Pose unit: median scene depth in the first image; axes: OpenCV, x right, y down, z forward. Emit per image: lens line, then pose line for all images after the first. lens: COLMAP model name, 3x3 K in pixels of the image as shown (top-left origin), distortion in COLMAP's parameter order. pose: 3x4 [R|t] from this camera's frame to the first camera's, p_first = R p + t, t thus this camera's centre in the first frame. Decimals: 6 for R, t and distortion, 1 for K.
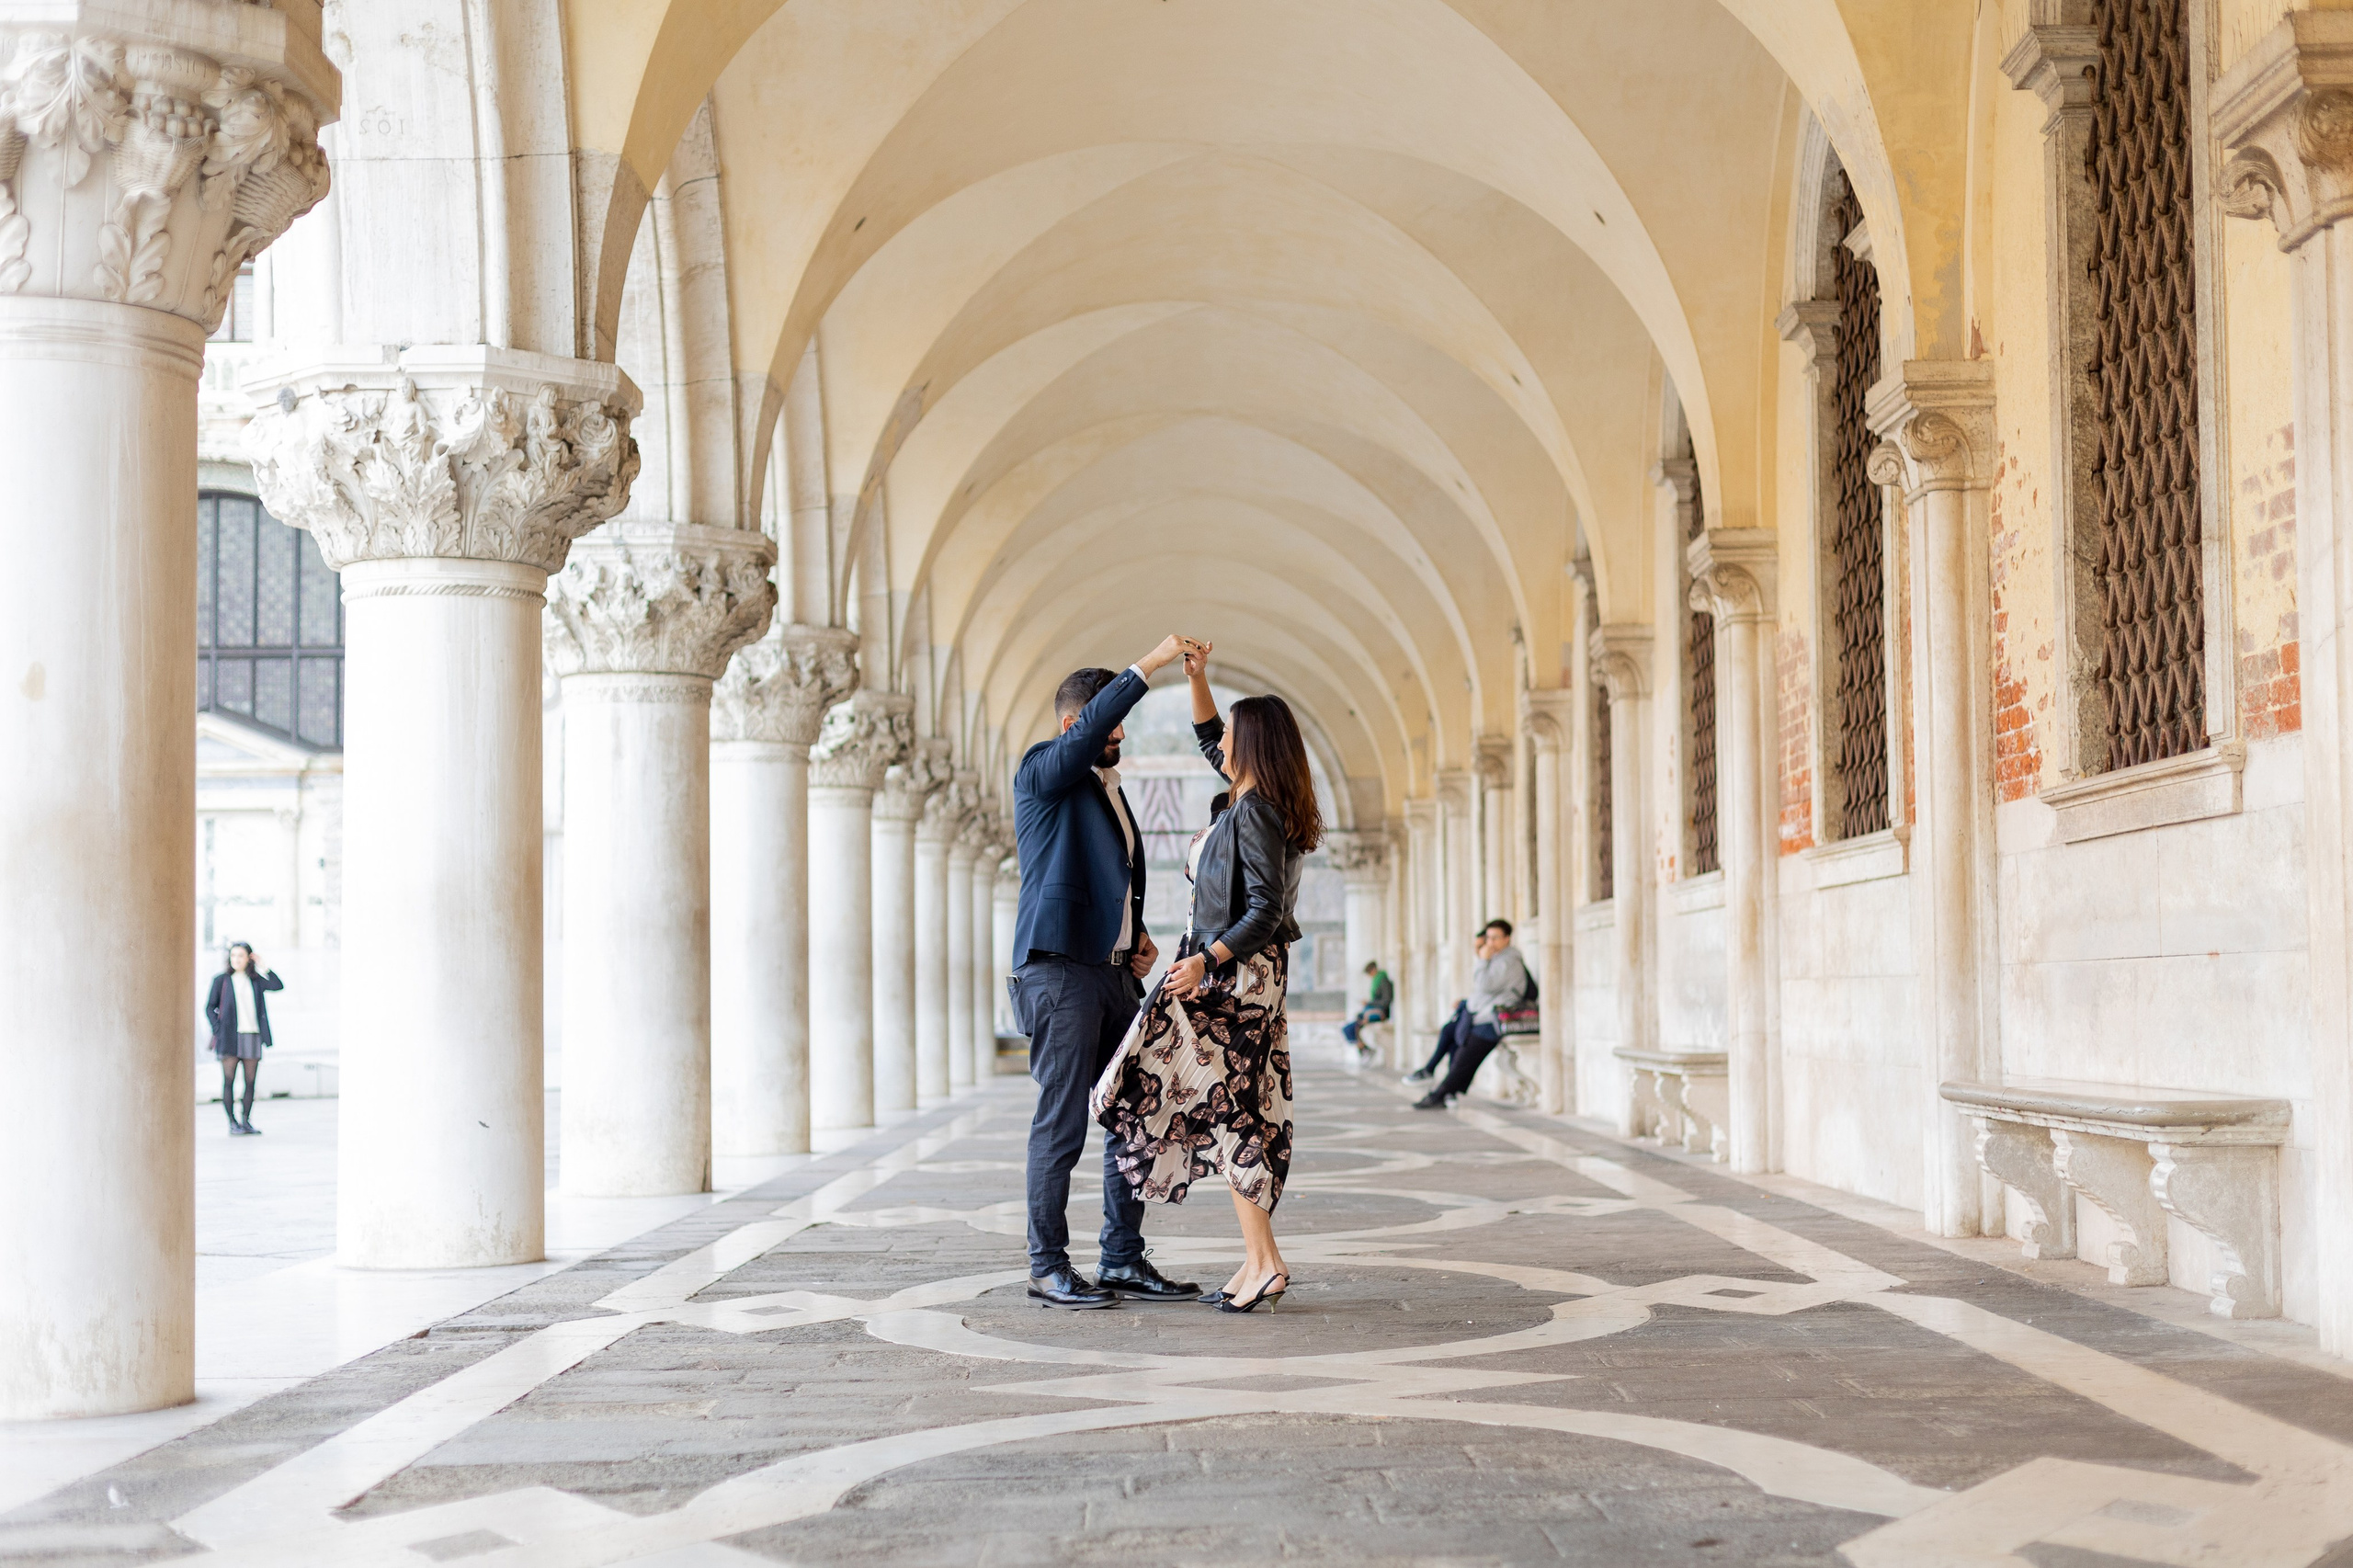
lens RADIAL K [[3419.0, 0, 1176.5], [0, 3419.0, 784.0], [0, 0, 1]] dist [0.010738, -0.074589]
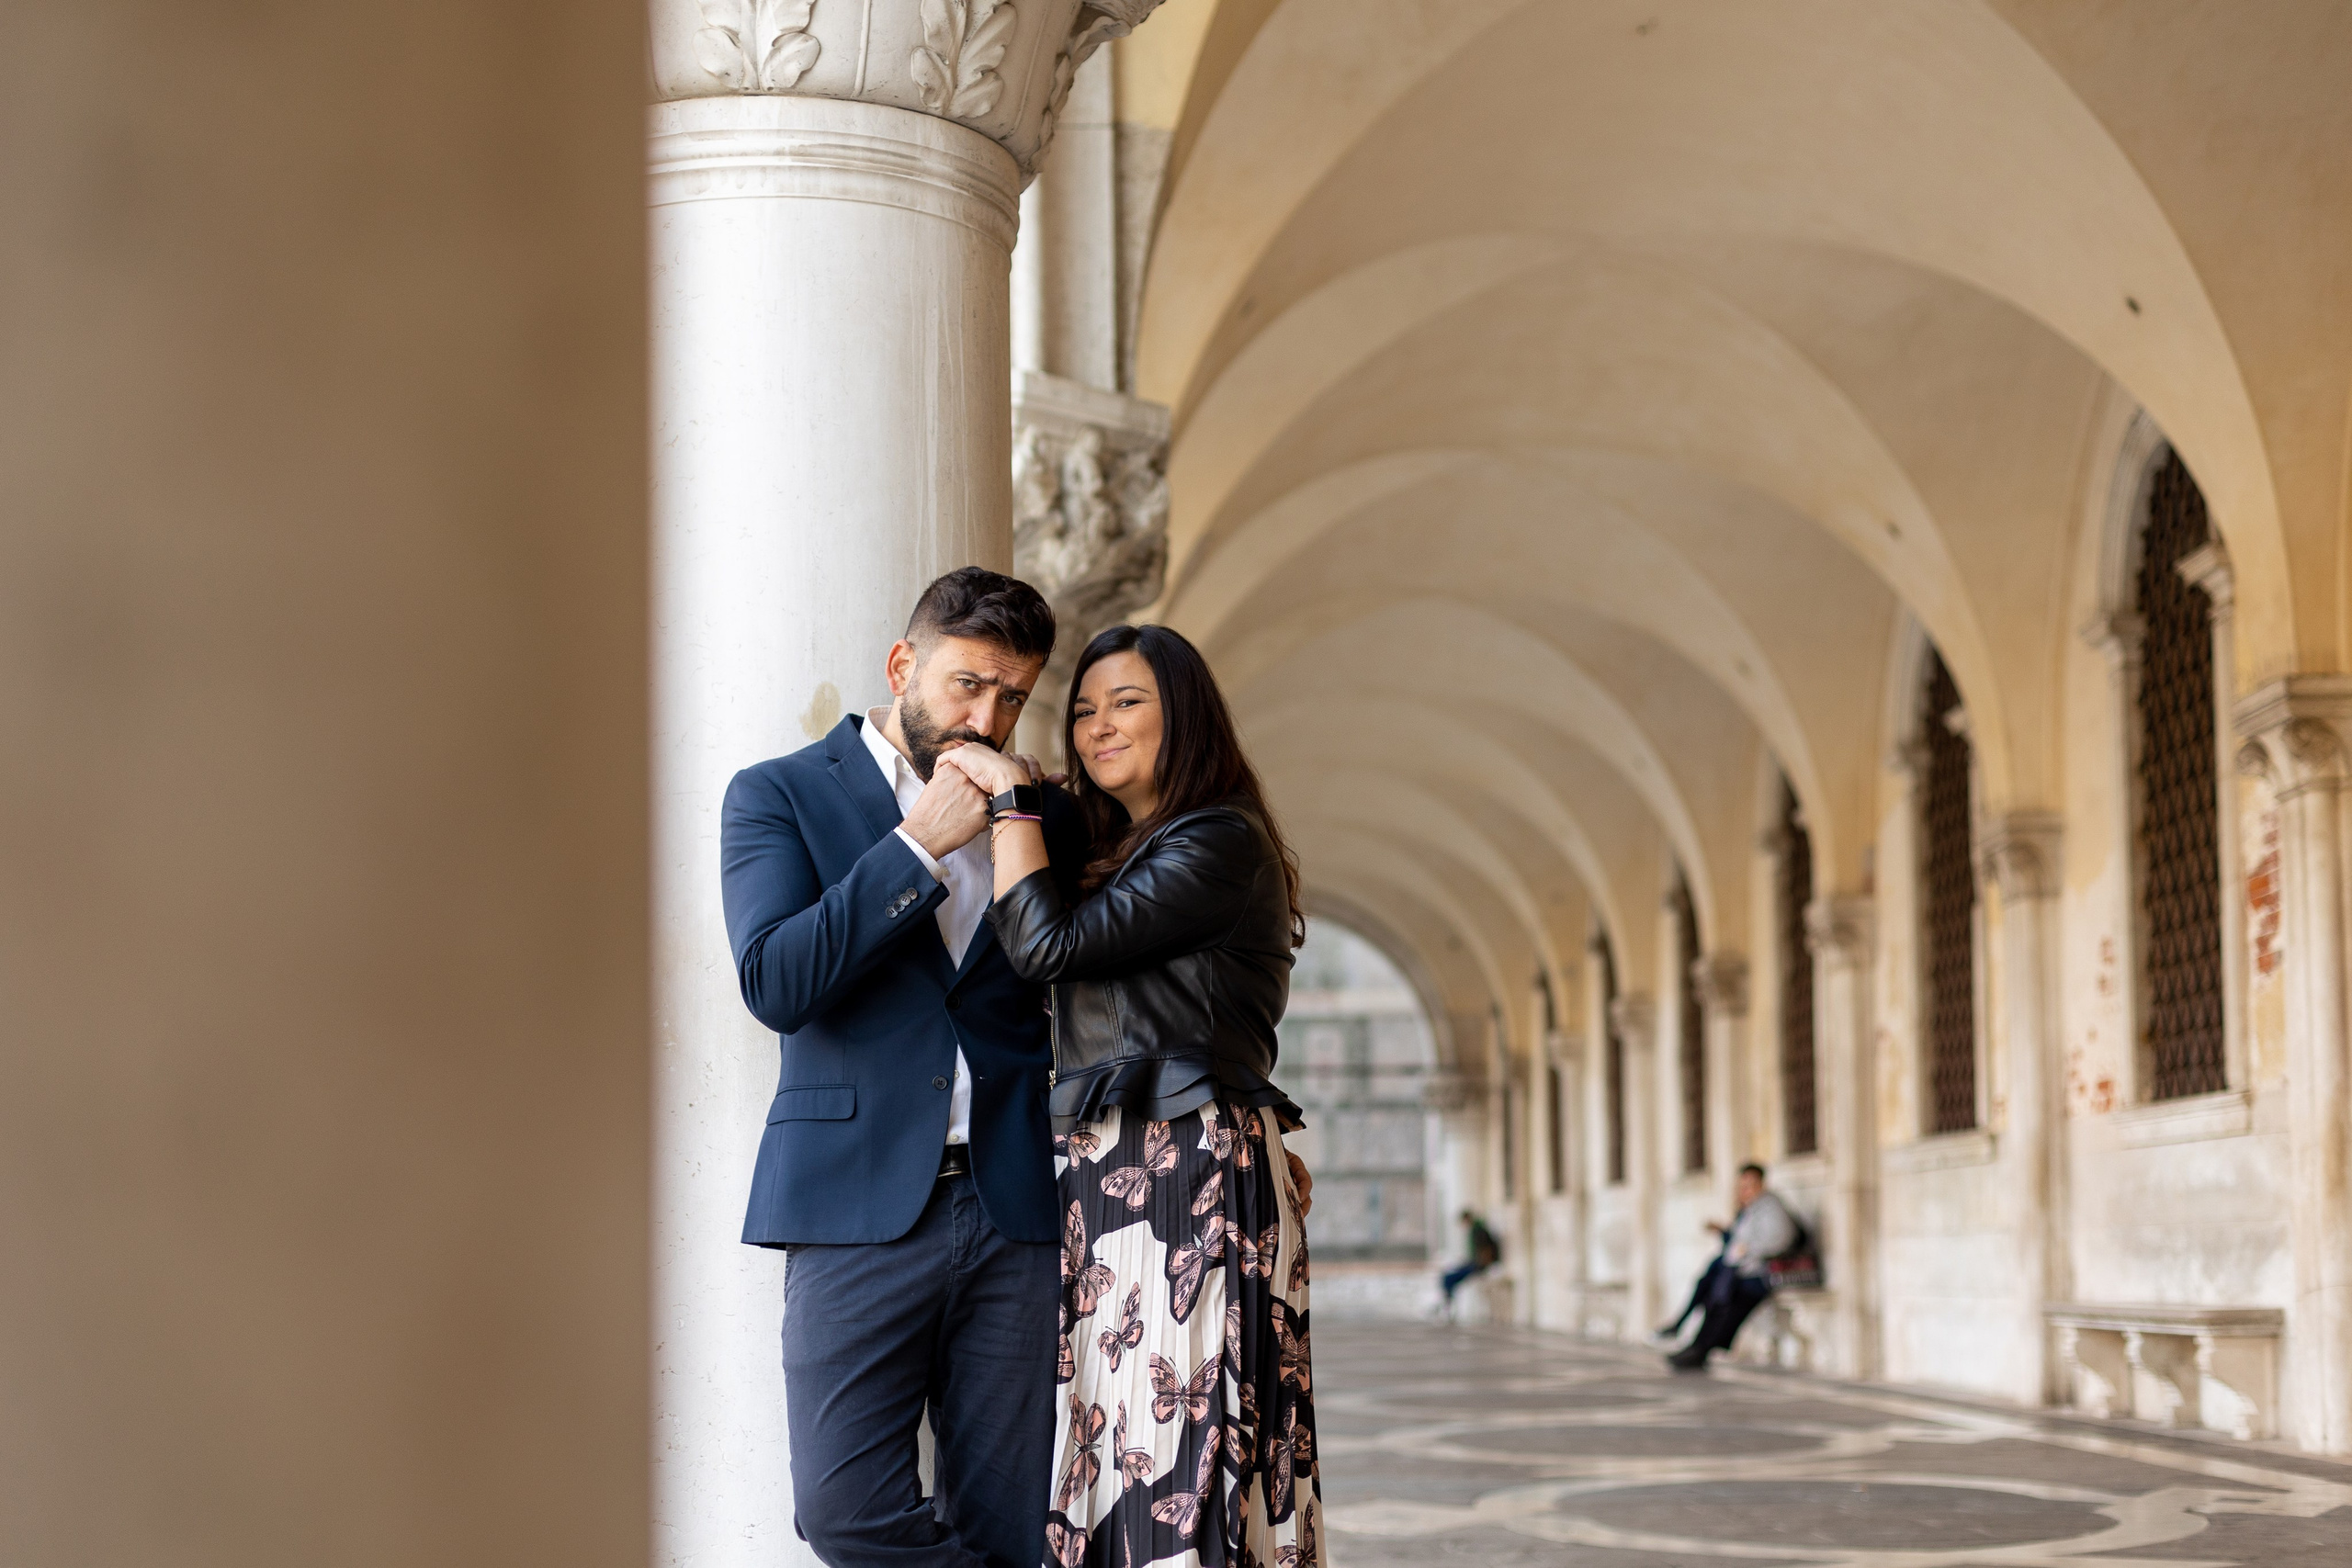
lens RADIAL K [[3435.2, 0, 1177.7], [0, 3435.2, 949.4], [0, 0, 1]] dist [0.016051, -0.032143]
pose [[0.999743, 0.001352, 0.022649, -0.131223], [-0.000783, 0.999684, -0.025112, 0.012856], [-0.022676, 0.025087, 0.999428, 0.175837]]
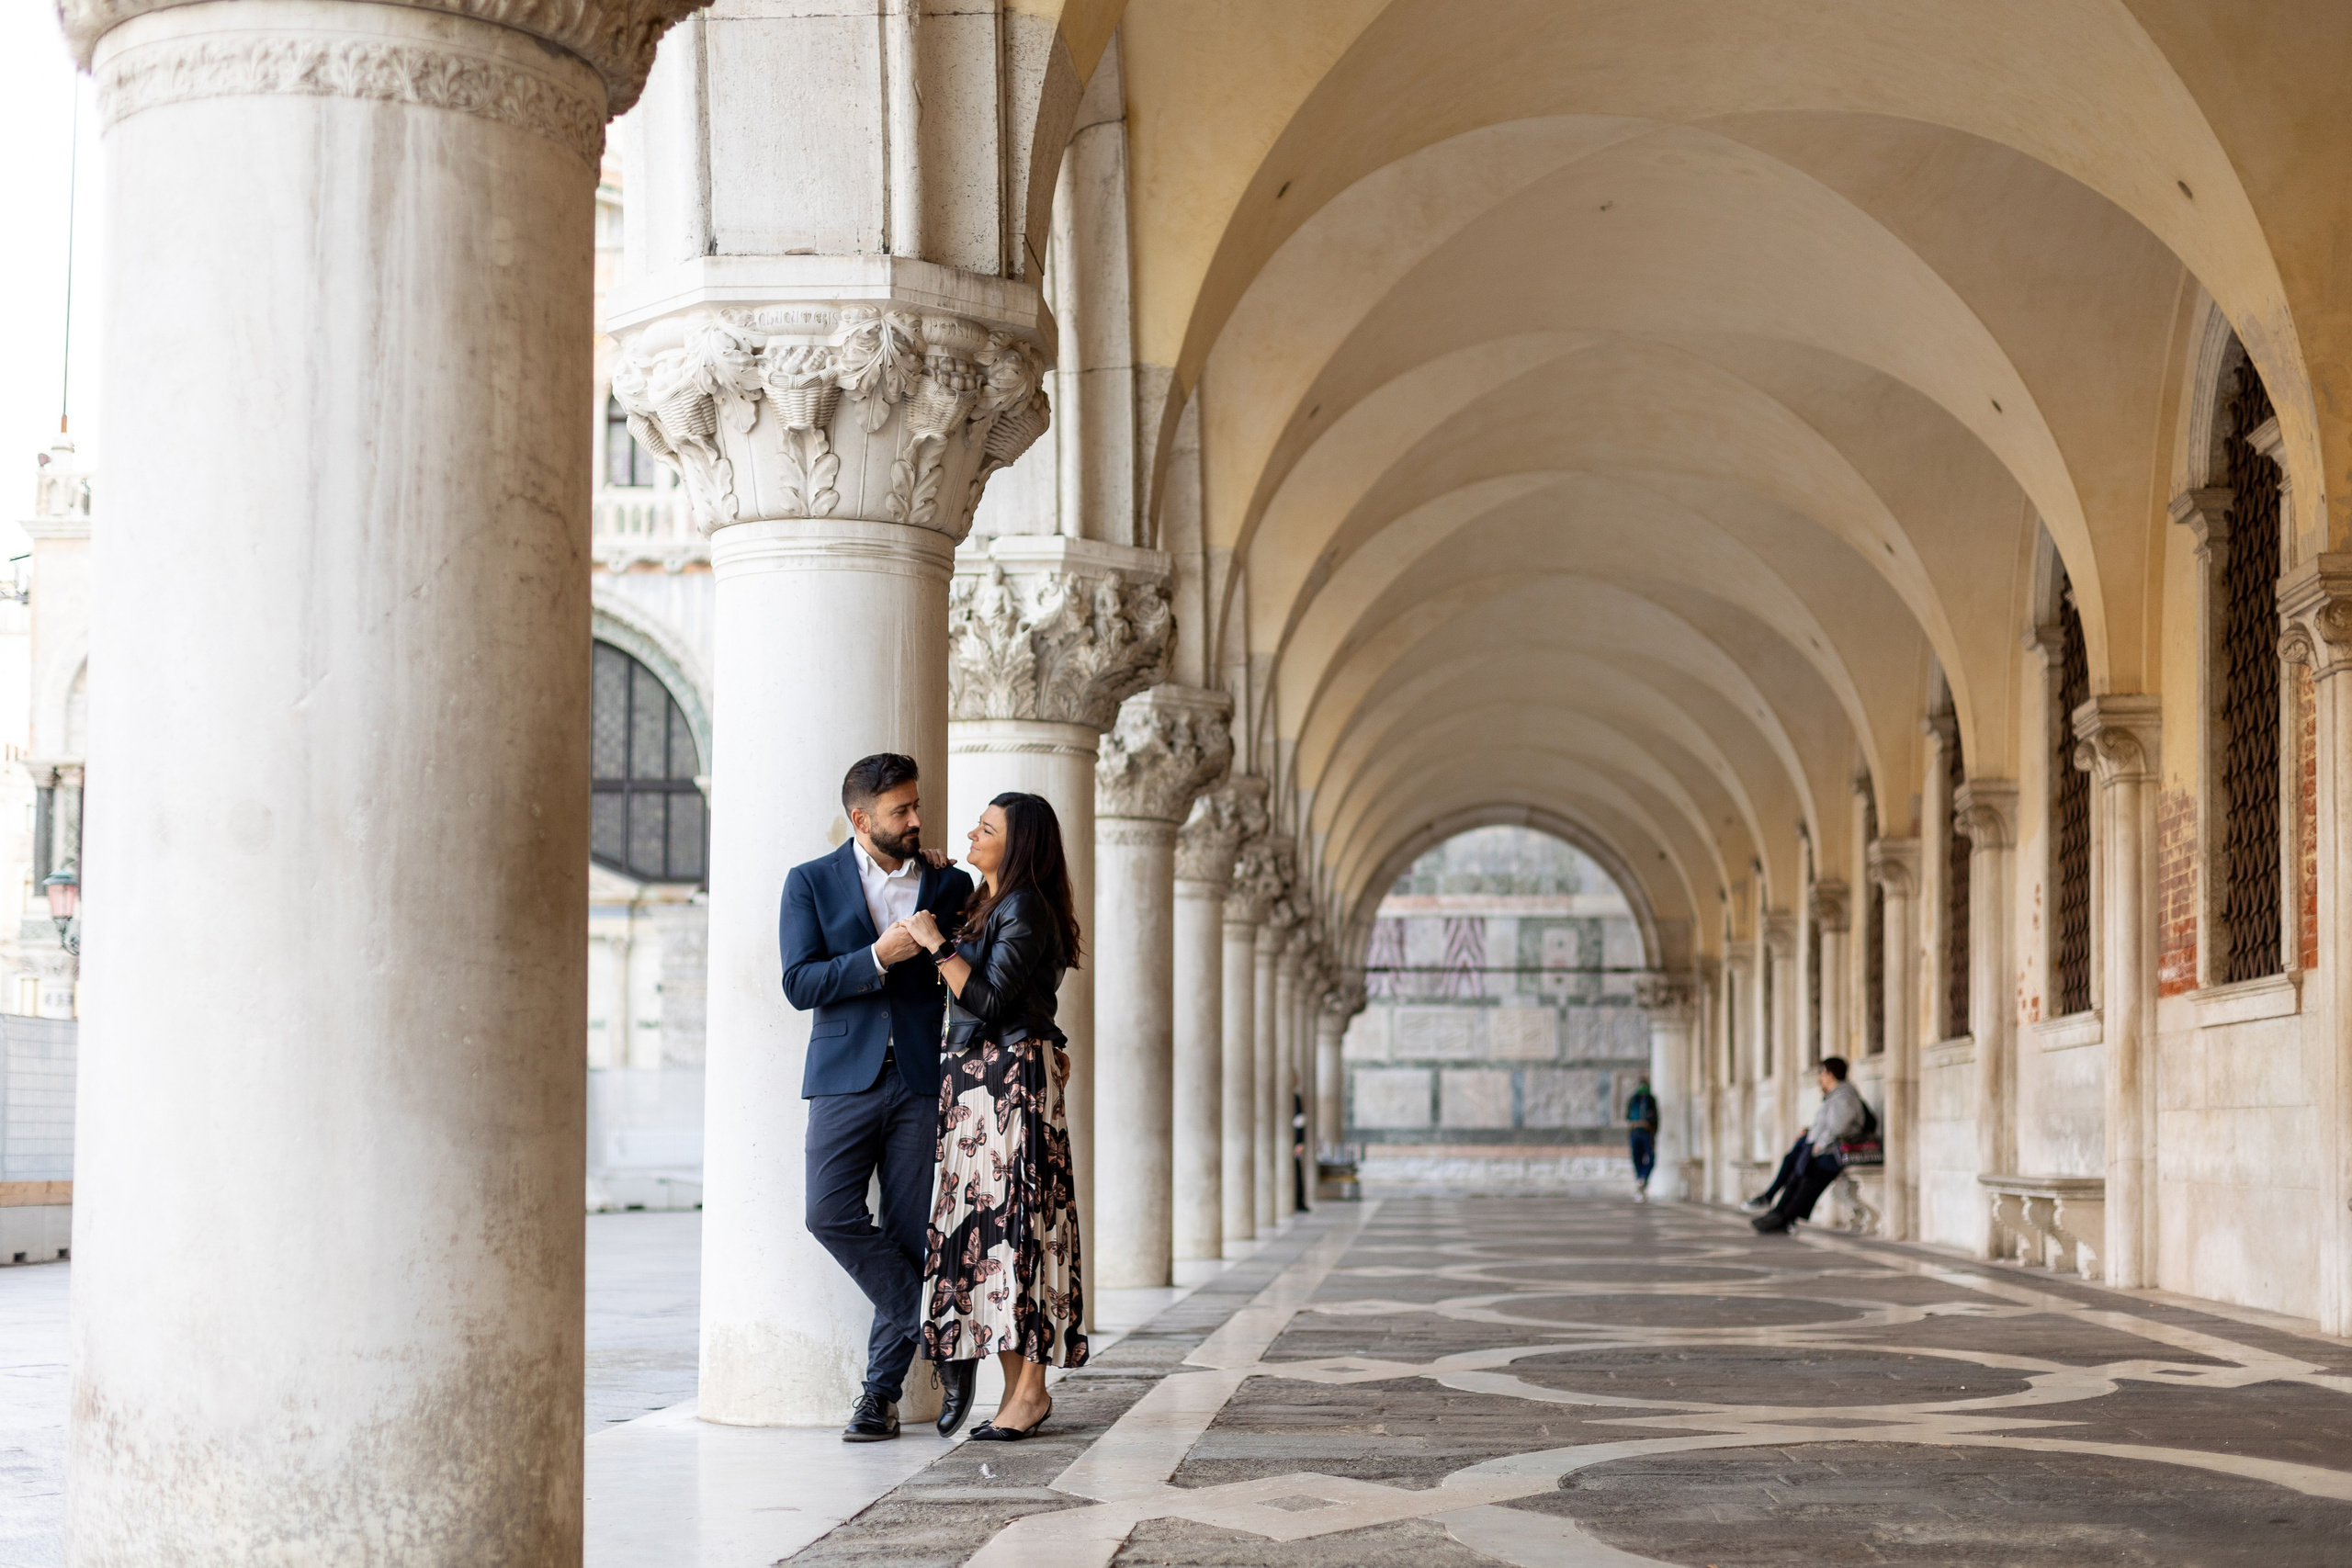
lens RADIAL K [[3409.7, 0, 1174.9], [0, 3409.7, 981.9], [0, 0, 1]] dist [0.003219, -0.041658]
pose [[0.997253, 0.013334, -0.072863, -0.056363], [-0.012025, 0.999759, 0.018368, 0.000097], [0.073090, -0.017442, 0.997173, -0.102452]]
